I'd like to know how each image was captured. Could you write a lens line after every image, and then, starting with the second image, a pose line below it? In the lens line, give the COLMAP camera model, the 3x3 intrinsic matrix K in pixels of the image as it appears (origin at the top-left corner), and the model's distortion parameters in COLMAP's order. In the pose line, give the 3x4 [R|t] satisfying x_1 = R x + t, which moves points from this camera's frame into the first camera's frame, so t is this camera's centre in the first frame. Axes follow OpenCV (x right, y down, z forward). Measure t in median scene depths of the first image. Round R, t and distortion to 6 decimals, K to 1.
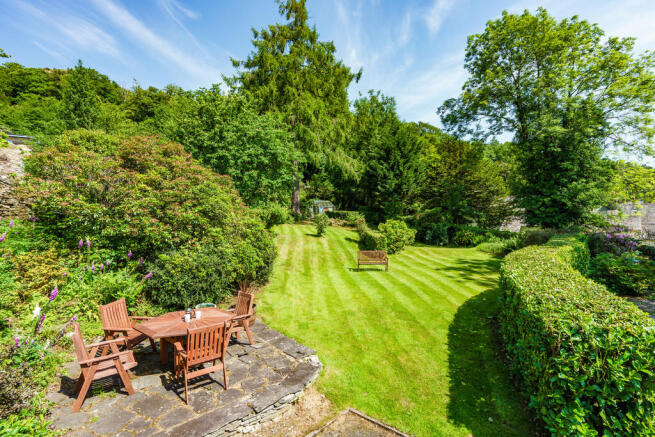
lens RADIAL K [[283.0, 0, 329.4], [0, 283.0, 230.2], [0, 0, 1]] dist [0.000043, 0.000200]
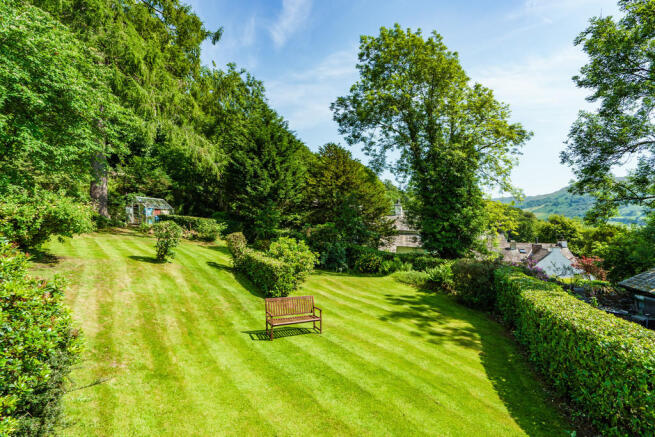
lens RADIAL K [[283.0, 0, 329.4], [0, 283.0, 230.2], [0, 0, 1]] dist [0.000043, 0.000200]
pose [[0.819489, 0.044478, 0.571366, -0.081457], [-0.032416, 0.998985, -0.031272, -0.032311], [-0.572177, 0.007105, 0.820099, 0.326754]]
